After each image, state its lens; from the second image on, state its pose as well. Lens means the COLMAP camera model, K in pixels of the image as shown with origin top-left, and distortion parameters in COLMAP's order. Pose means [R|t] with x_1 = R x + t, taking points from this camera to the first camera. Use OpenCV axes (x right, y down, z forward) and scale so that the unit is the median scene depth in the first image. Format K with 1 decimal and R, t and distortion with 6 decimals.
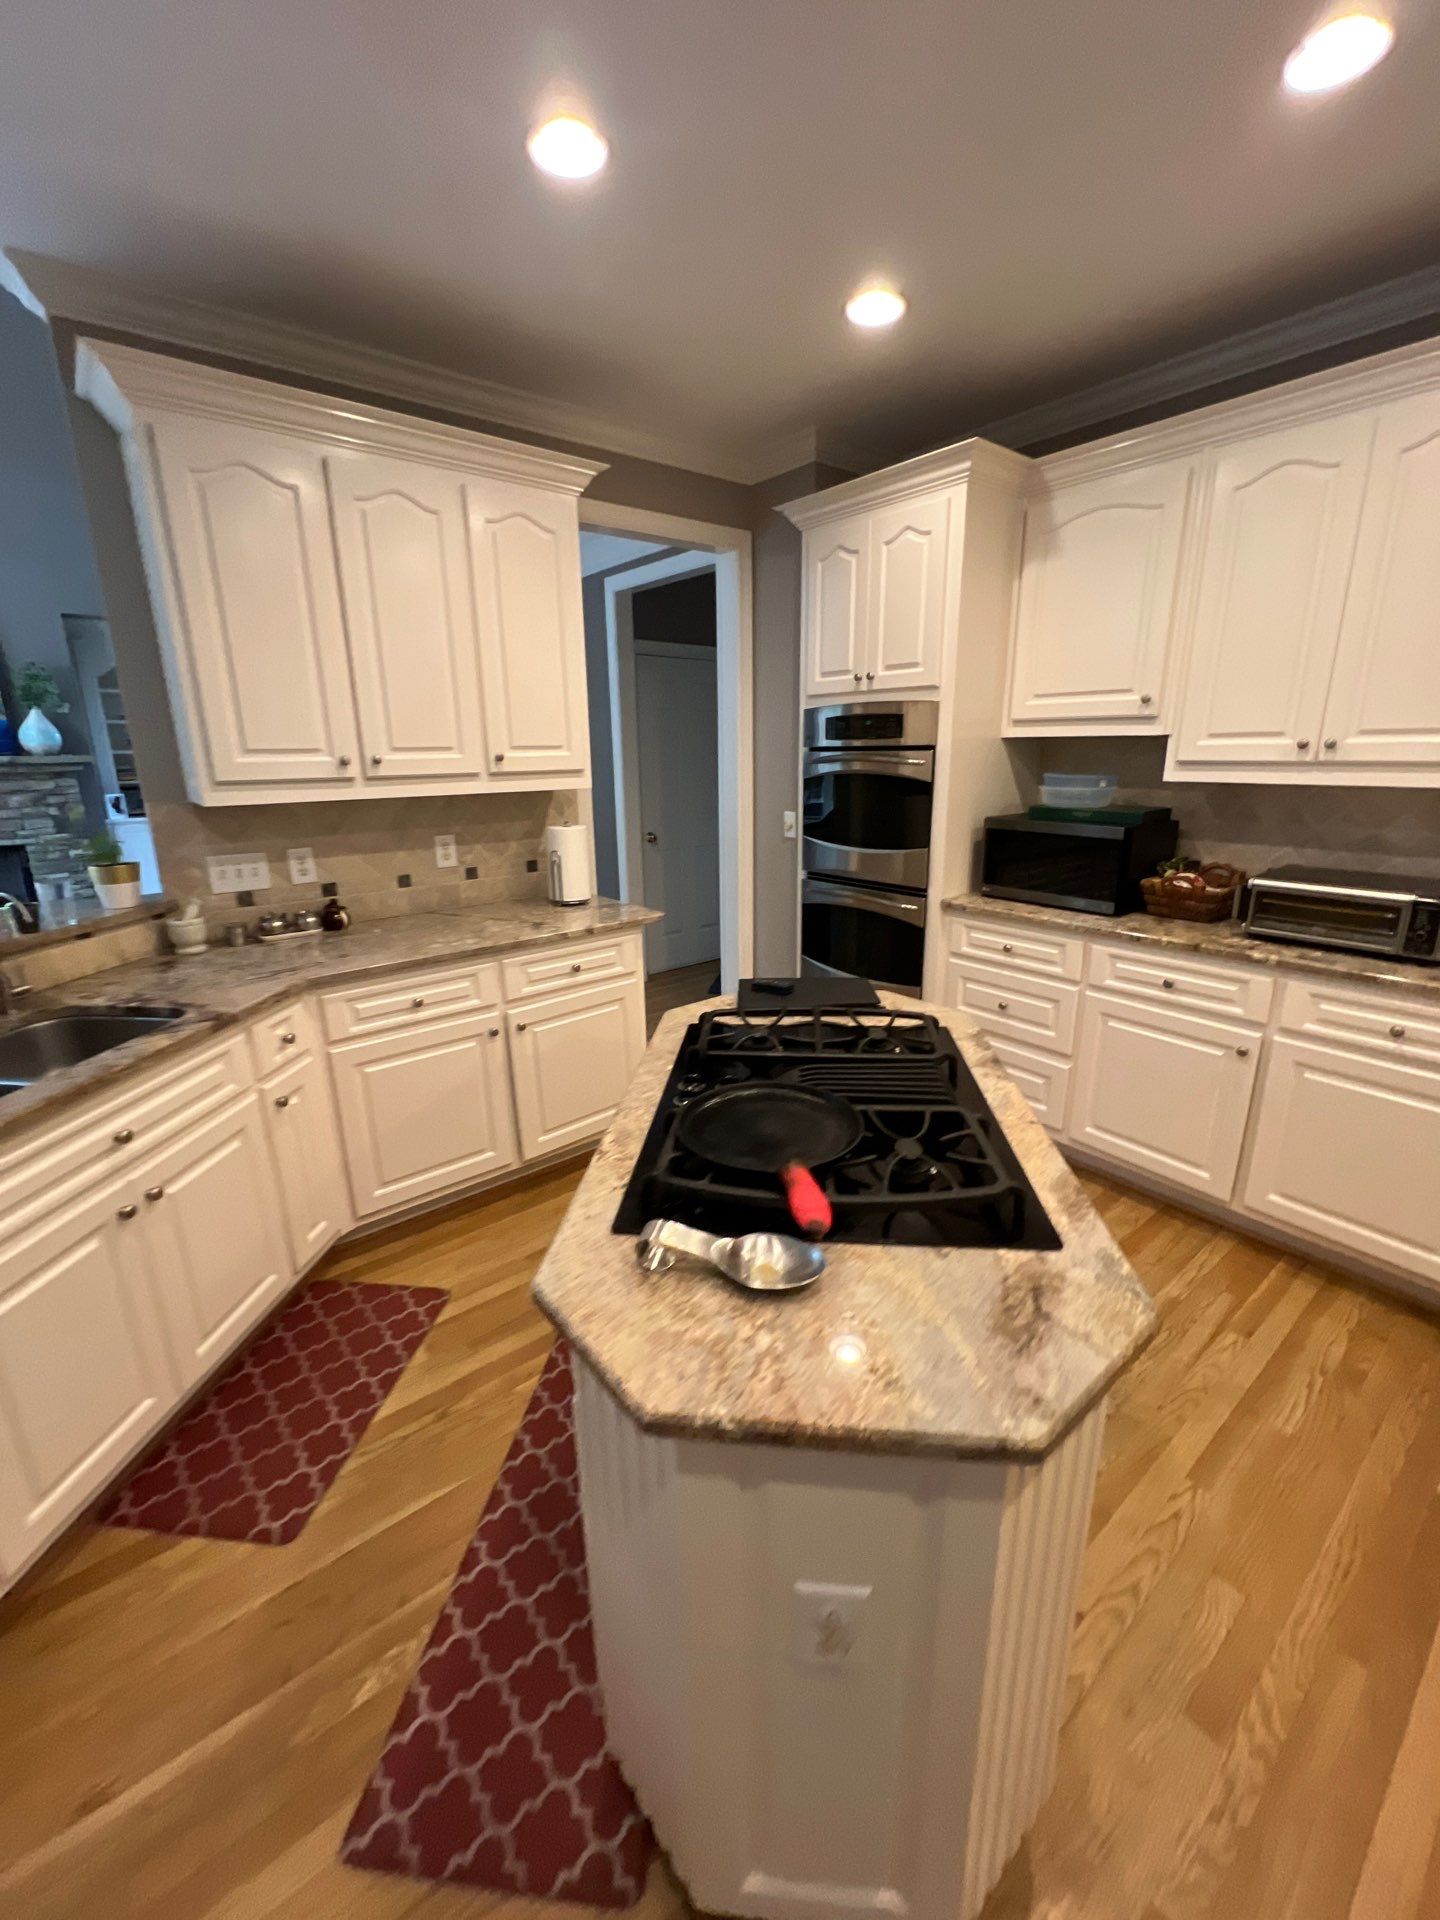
lens RADIAL K [[773.6, 0, 720.0], [0, 773.6, 960.0], [0, 0, 1]] dist [-0.001950, -0.000160]
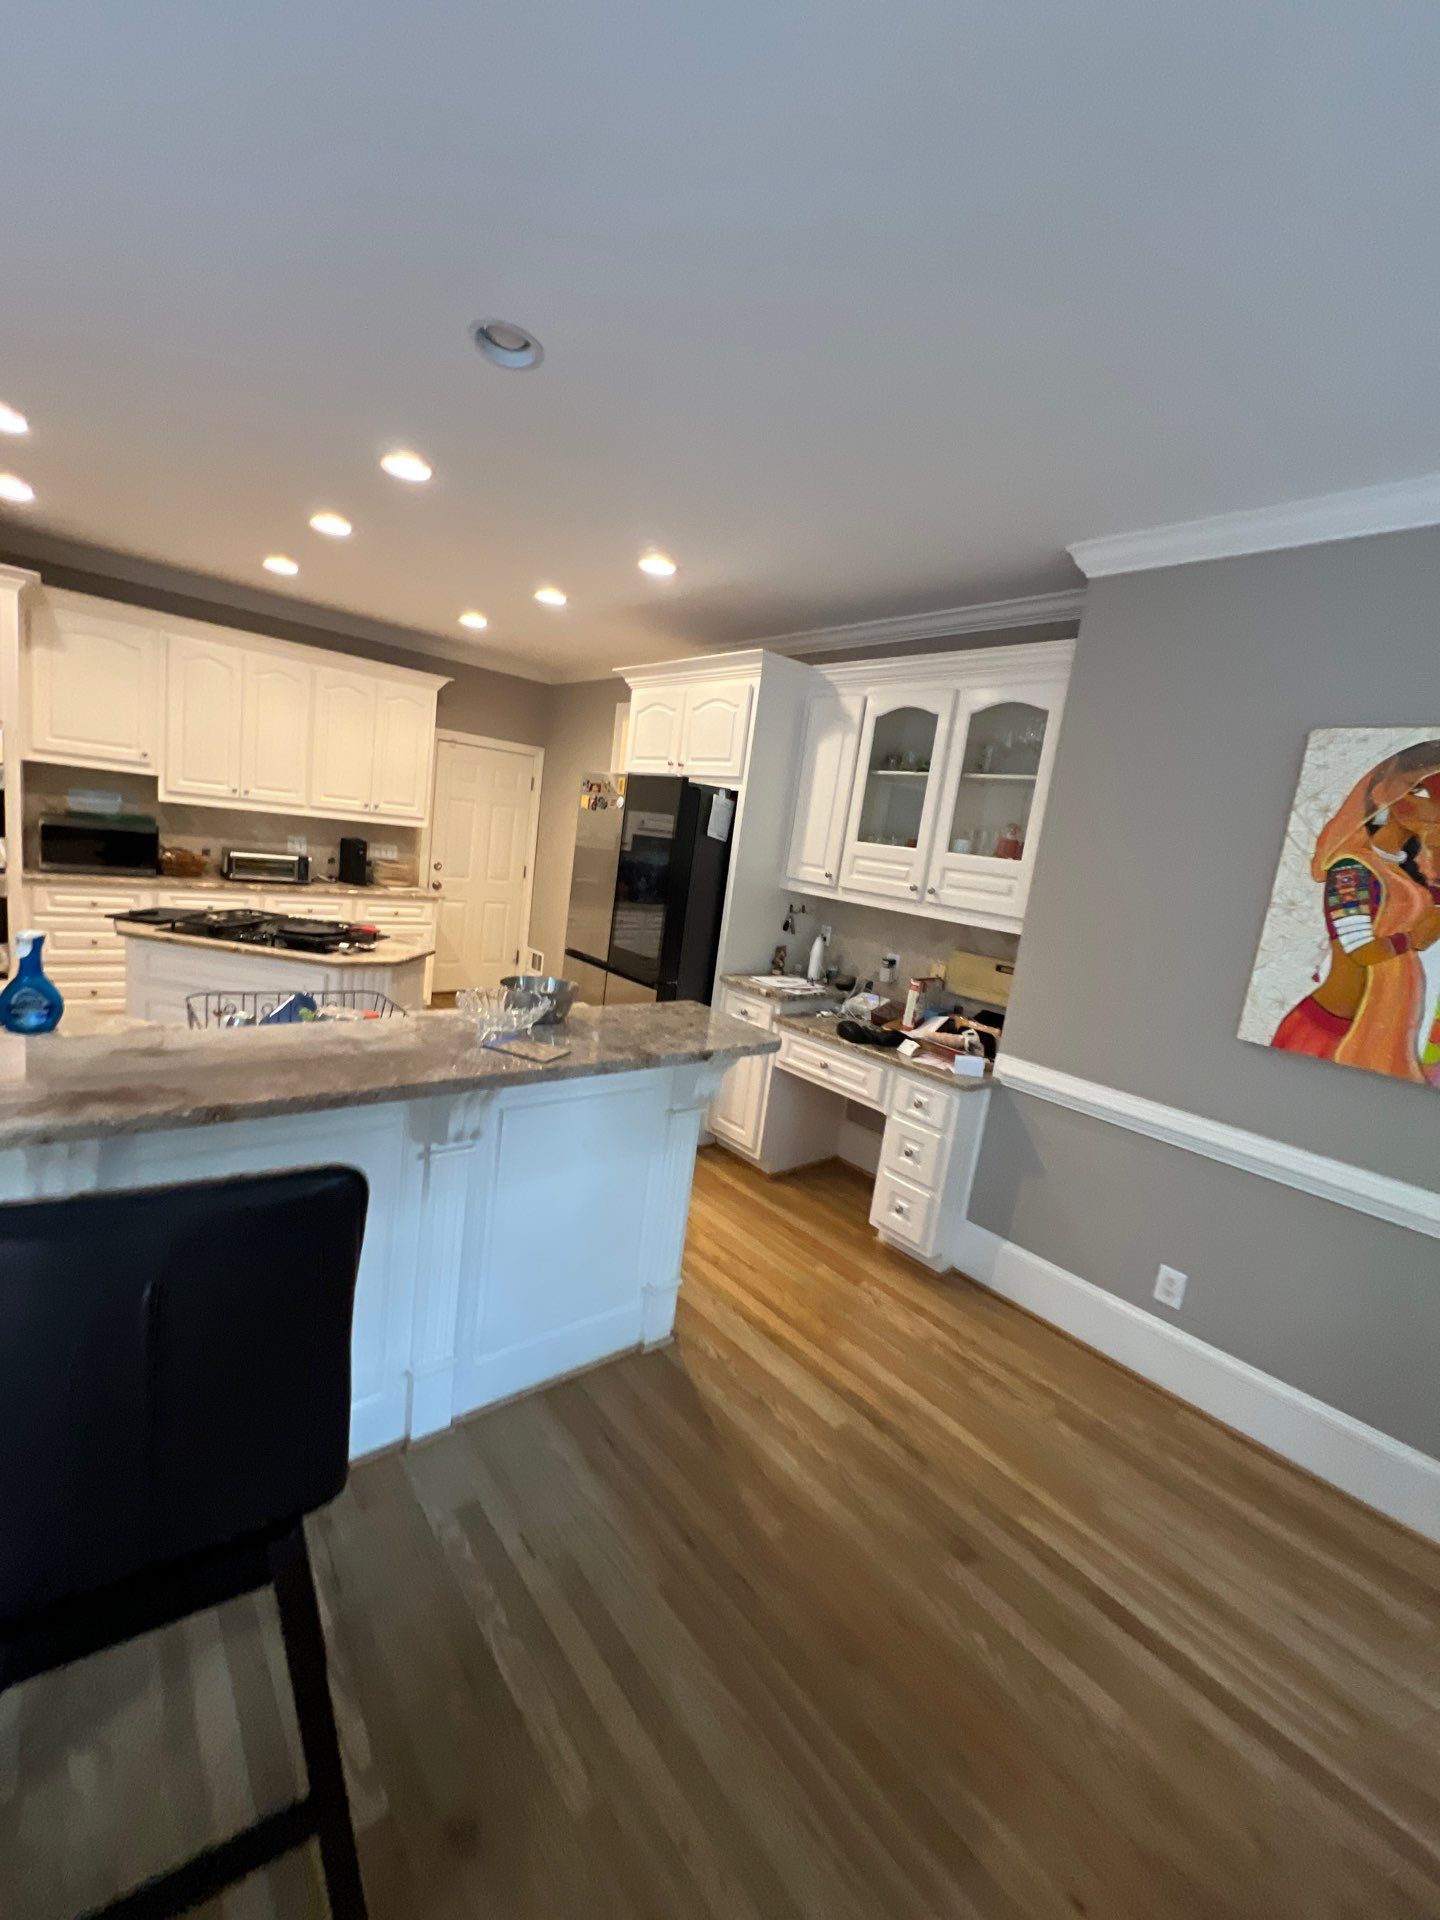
lens RADIAL K [[773.6, 0, 720.0], [0, 773.6, 960.0], [0, 0, 1]] dist [-0.001950, -0.000160]
pose [[-0.020205, -0.150249, 0.988442, -1.219778], [0.142855, 0.978066, 0.151592, 0.042327], [-0.989537, 0.144267, 0.001701, -0.227336]]
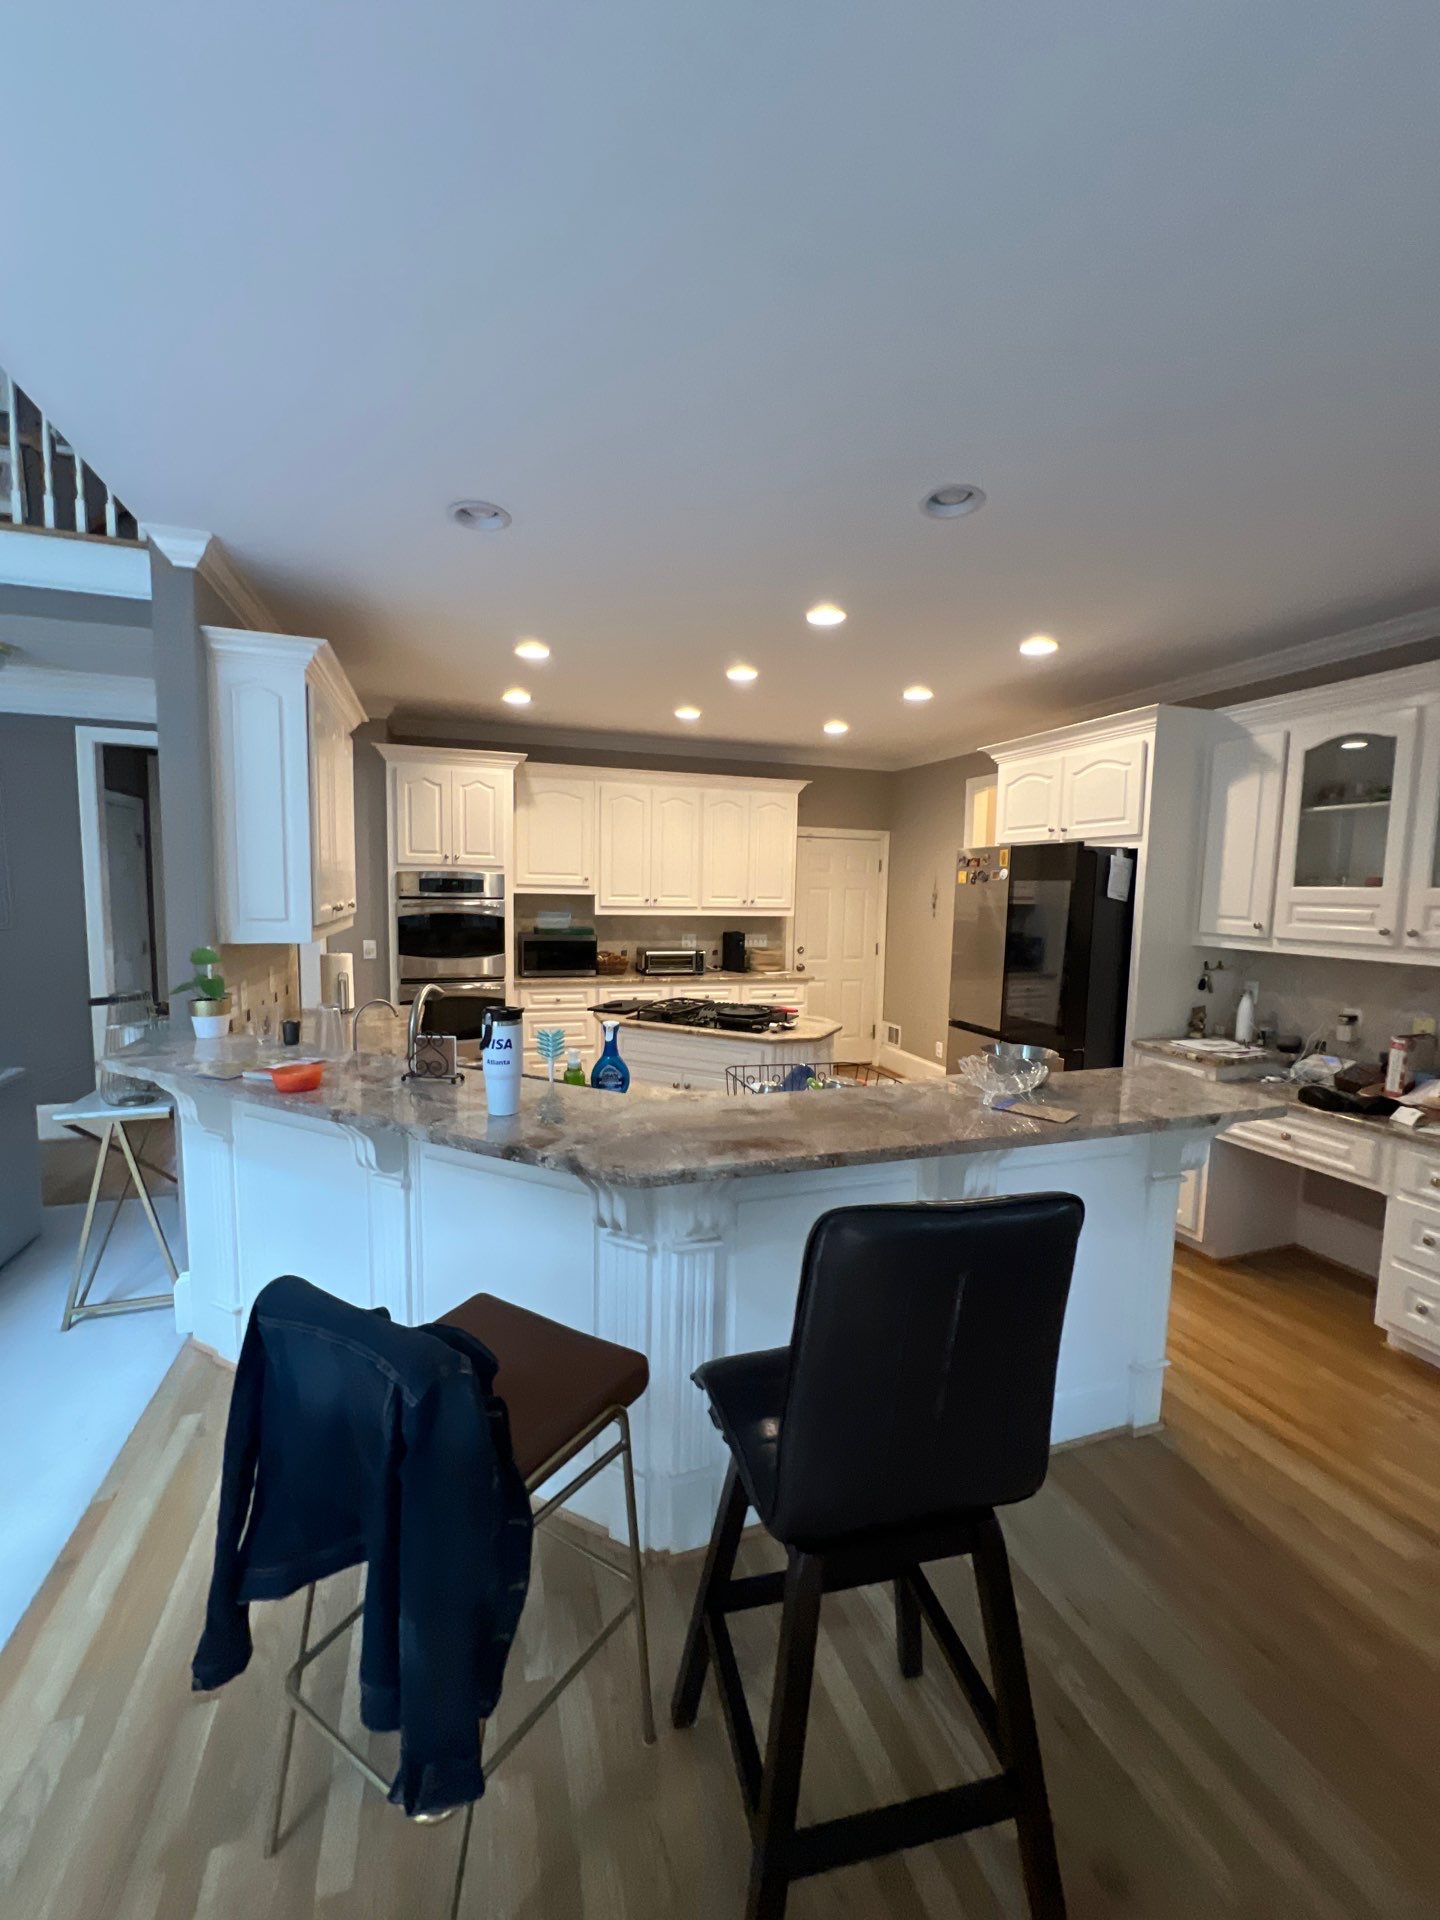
lens RADIAL K [[773.6, 0, 720.0], [0, 773.6, 960.0], [0, 0, 1]] dist [-0.001950, -0.000160]
pose [[0.345046, -0.067401, 0.936163, -1.323112], [0.225145, 0.974241, -0.012840, 0.004436], [-0.911182, 0.215203, 0.351332, -0.075053]]
